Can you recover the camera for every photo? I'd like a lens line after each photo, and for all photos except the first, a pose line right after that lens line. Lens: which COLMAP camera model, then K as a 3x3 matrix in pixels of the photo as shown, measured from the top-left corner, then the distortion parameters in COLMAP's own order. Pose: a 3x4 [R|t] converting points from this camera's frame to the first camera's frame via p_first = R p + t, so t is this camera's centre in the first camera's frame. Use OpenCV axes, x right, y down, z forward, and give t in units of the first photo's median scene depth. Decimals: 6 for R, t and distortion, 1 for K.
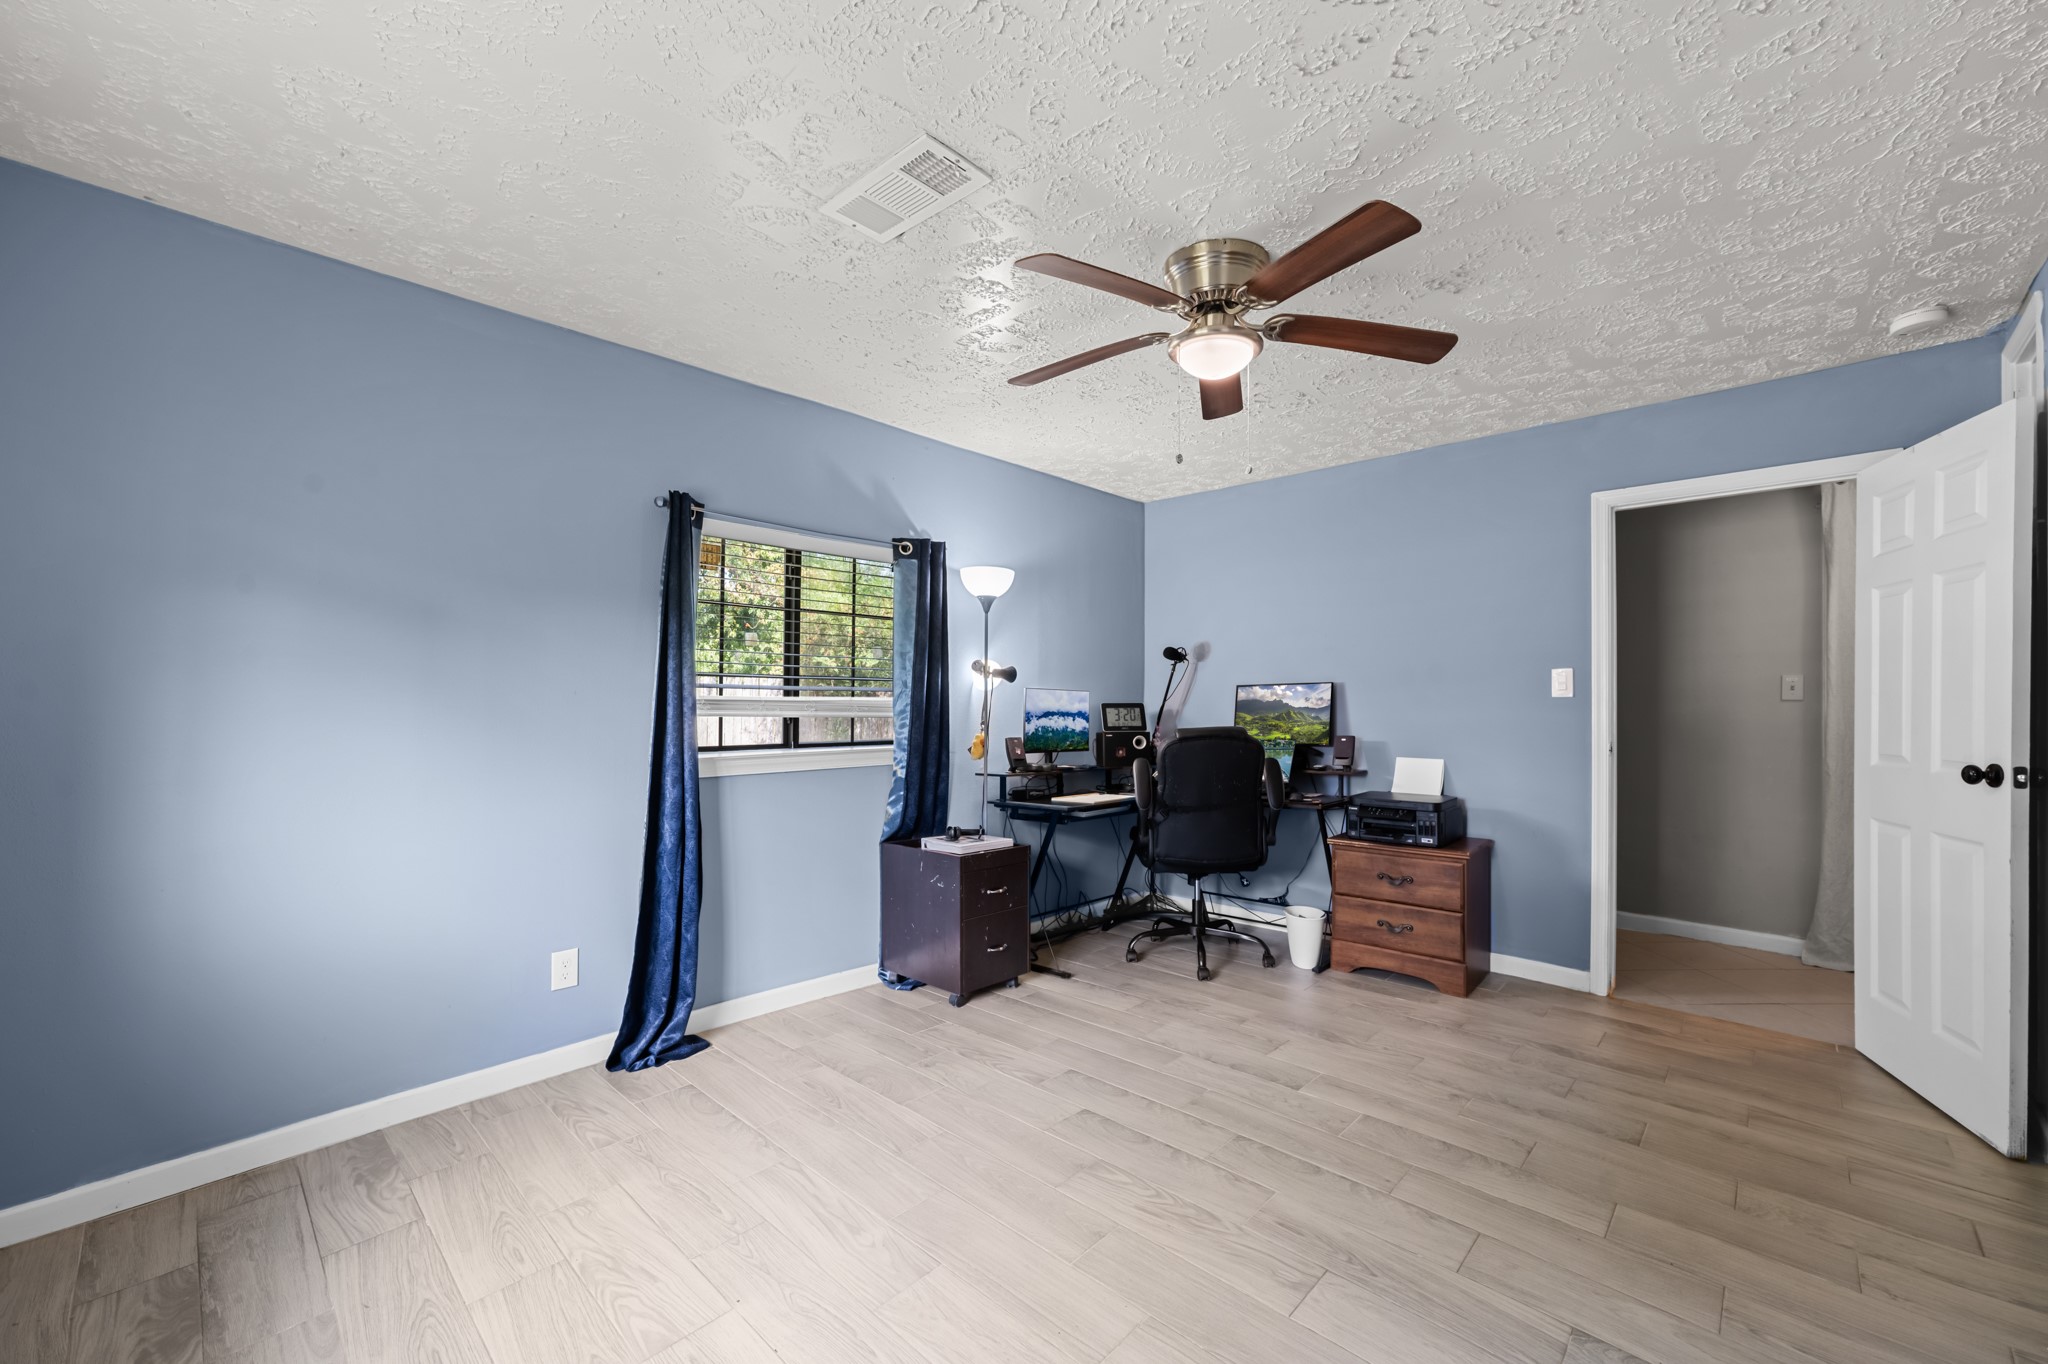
lens RADIAL K [[816.8, 0, 1046.3], [0, 816.8, 696.2], [0, 0, 1]] dist [-0.022112, 0.012156]
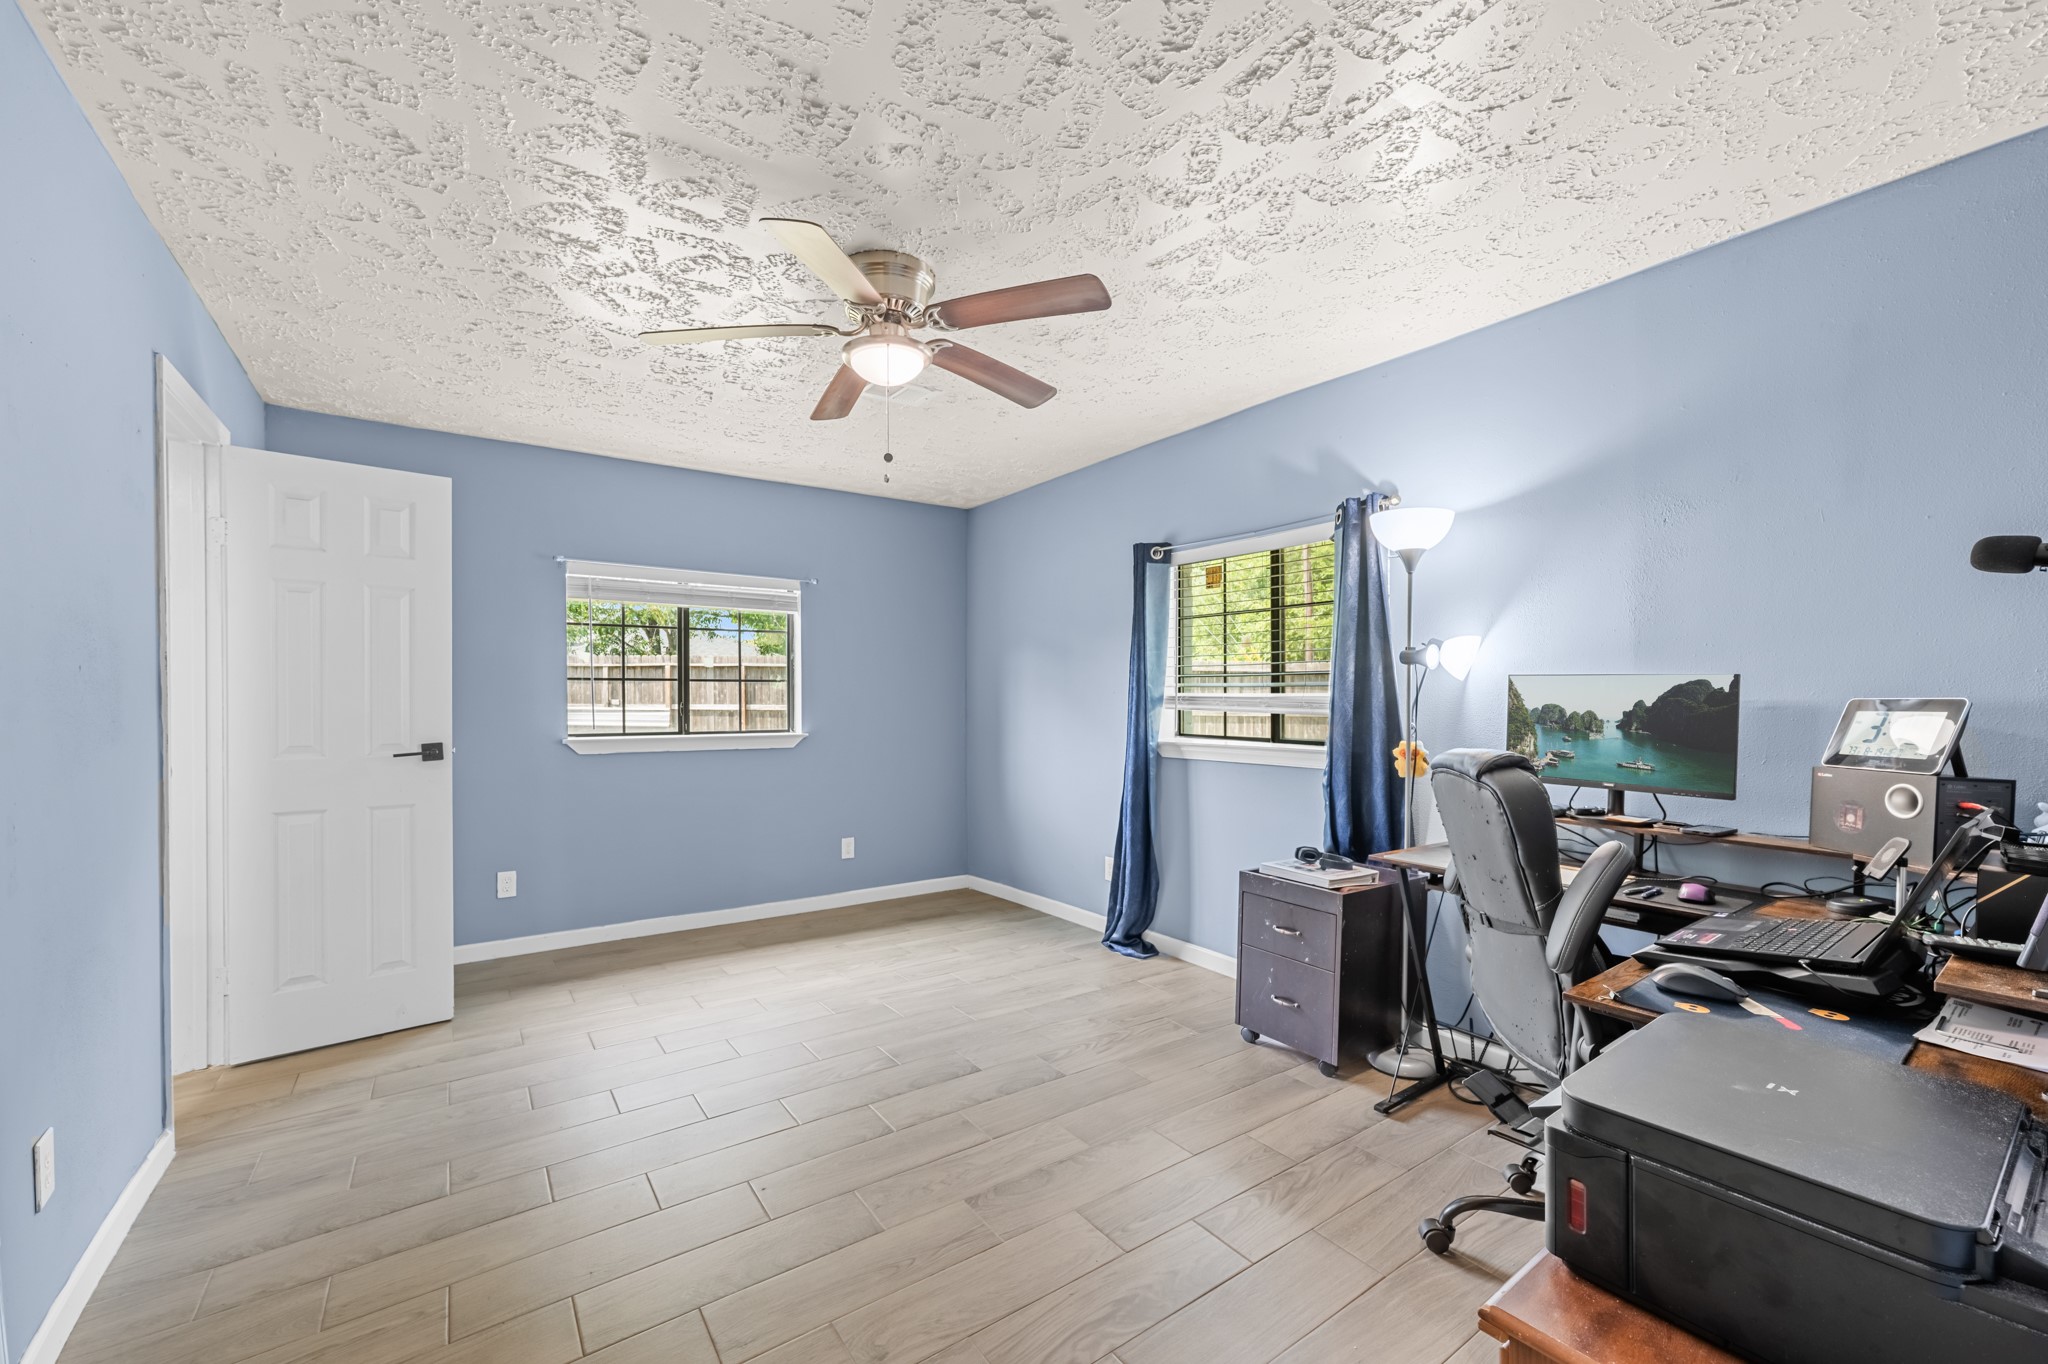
lens RADIAL K [[816.8, 0, 999.7], [0, 816.8, 709.7], [0, 0, 1]] dist [-0.022112, 0.012156]
pose [[-0.224300, 0.009847, -0.974470, 0.814138], [0.008898, 0.999928, 0.008056, 0.010352], [0.974480, -0.006864, -0.224371, 0.938537]]
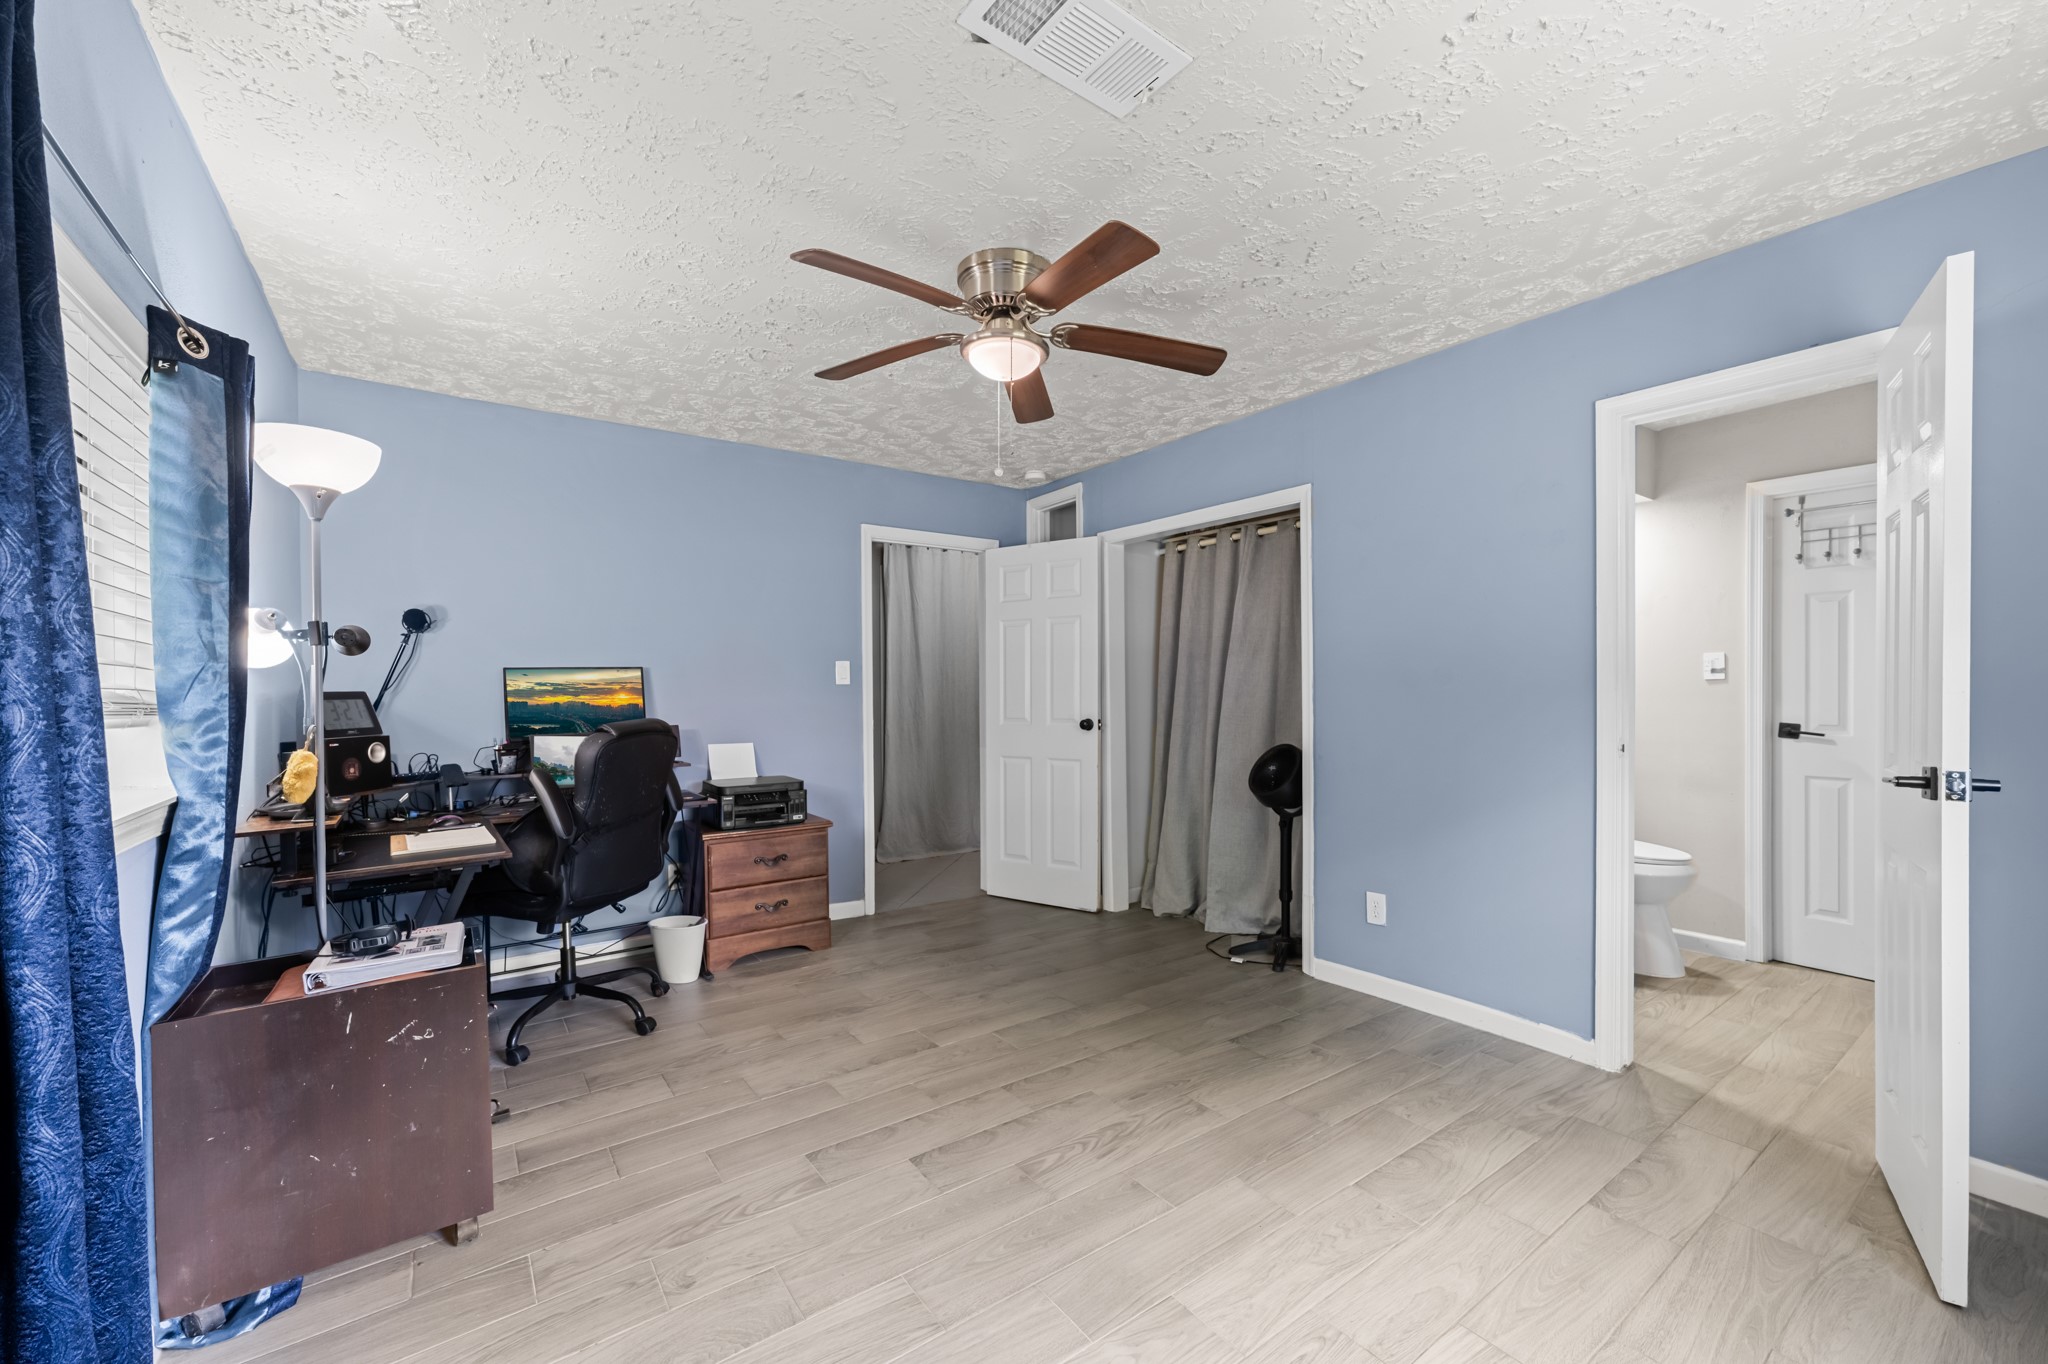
lens RADIAL K [[816.8, 0, 1020.5], [0, 816.8, 693.8], [0, 0, 1]] dist [-0.022112, 0.012156]
pose [[0.207414, -0.007881, 0.978221, -0.564636], [-0.002609, 0.999960, 0.008609, 0.004557], [-0.978250, -0.004337, 0.207385, 0.521064]]
